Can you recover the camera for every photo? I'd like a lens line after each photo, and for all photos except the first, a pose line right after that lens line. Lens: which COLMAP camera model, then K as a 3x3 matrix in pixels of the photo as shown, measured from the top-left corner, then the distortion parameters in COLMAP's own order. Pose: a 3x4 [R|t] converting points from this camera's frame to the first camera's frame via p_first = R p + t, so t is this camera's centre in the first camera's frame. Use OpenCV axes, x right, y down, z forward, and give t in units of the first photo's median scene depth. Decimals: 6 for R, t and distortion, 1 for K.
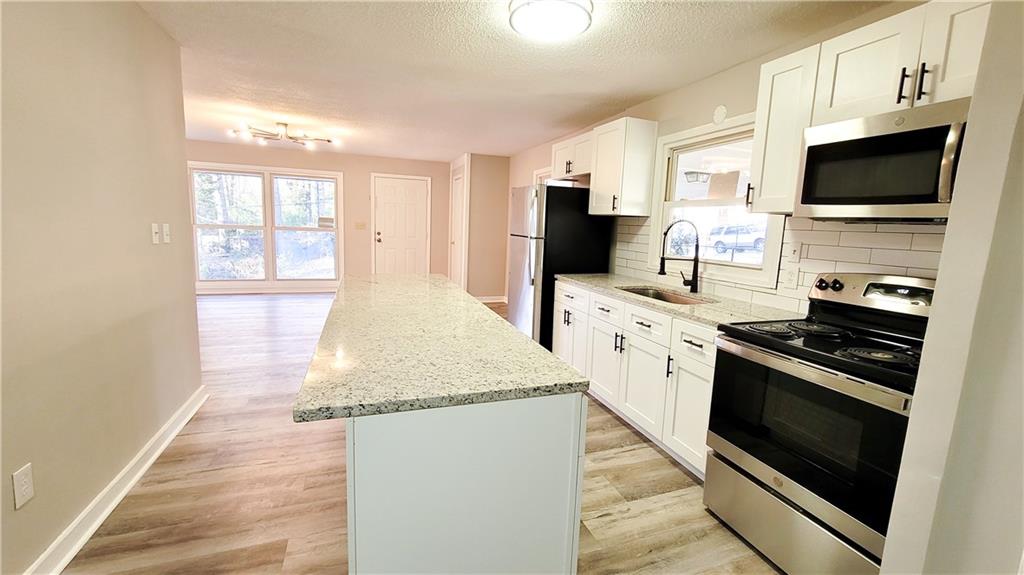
lens RADIAL K [[418.8, 0, 516.4], [0, 418.8, 283.4], [0, 0, 1]] dist [-0.008348, 0.002582]
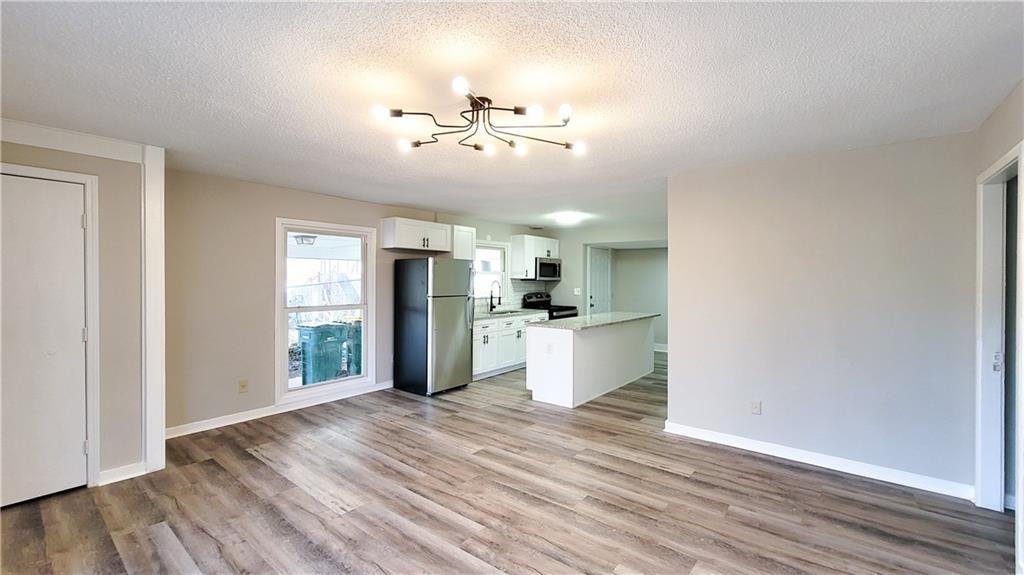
lens RADIAL K [[418.8, 0, 515.4], [0, 418.8, 287.8], [0, 0, 1]] dist [-0.008348, 0.002582]
pose [[-0.516219, -0.055826, 0.854636, -1.601774], [0.100805, 0.986977, 0.125359, -0.378536], [-0.850504, 0.150864, -0.503868, 2.001144]]
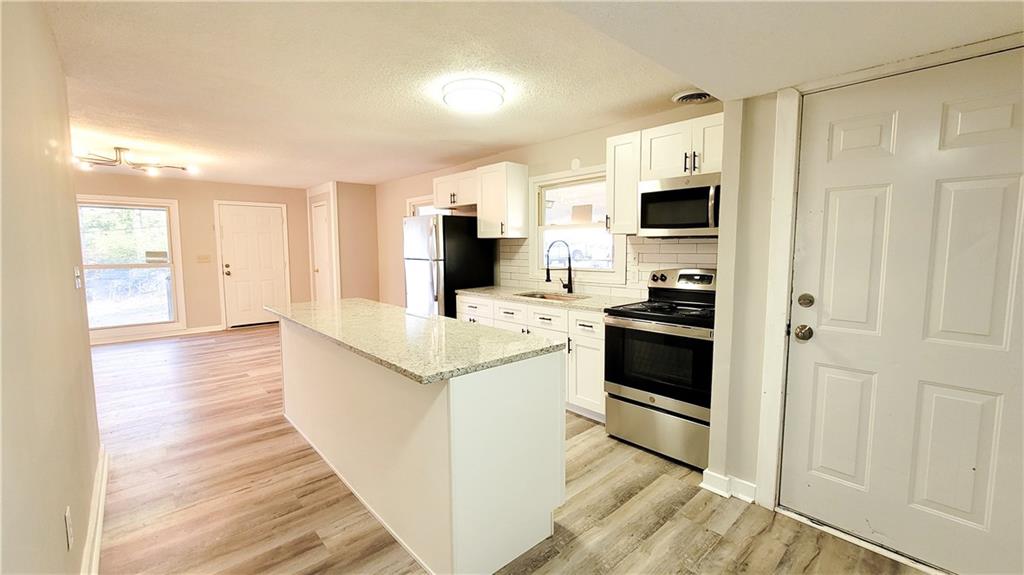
lens RADIAL K [[418.8, 0, 515.3], [0, 418.8, 281.8], [0, 0, 1]] dist [-0.008348, 0.002582]
pose [[0.922045, -0.076178, 0.379514, -0.244588], [0.095666, 0.994875, -0.032729, 0.012353], [-0.375075, 0.066484, 0.924607, -0.182782]]
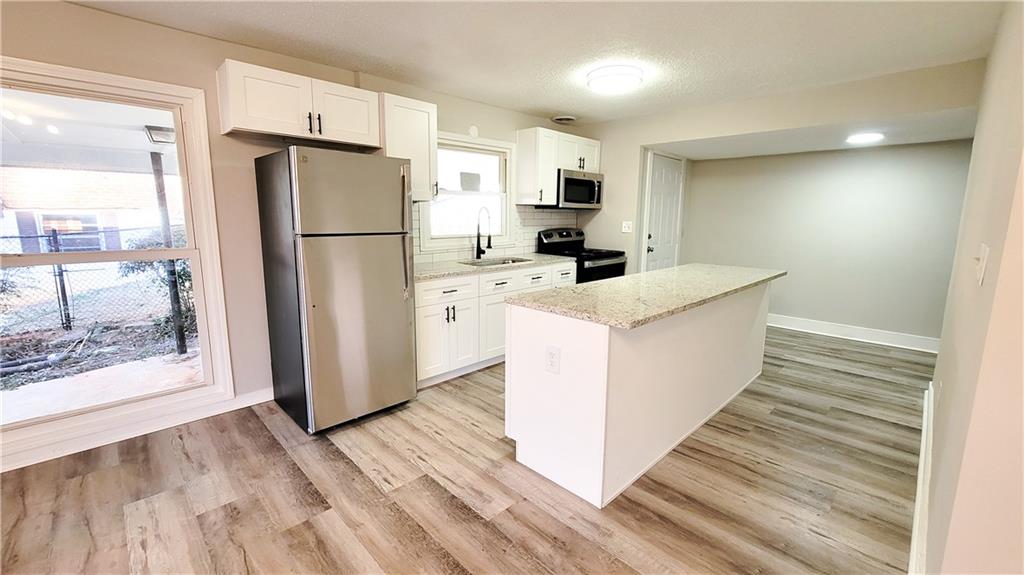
lens RADIAL K [[418.8, 0, 516.4], [0, 418.8, 283.4], [0, 0, 1]] dist [-0.008348, 0.002582]
pose [[-0.416188, -0.188564, 0.889512, -0.869916], [0.106071, 0.961514, 0.253456, -0.235353], [-0.903071, 0.199837, -0.380169, 1.404037]]
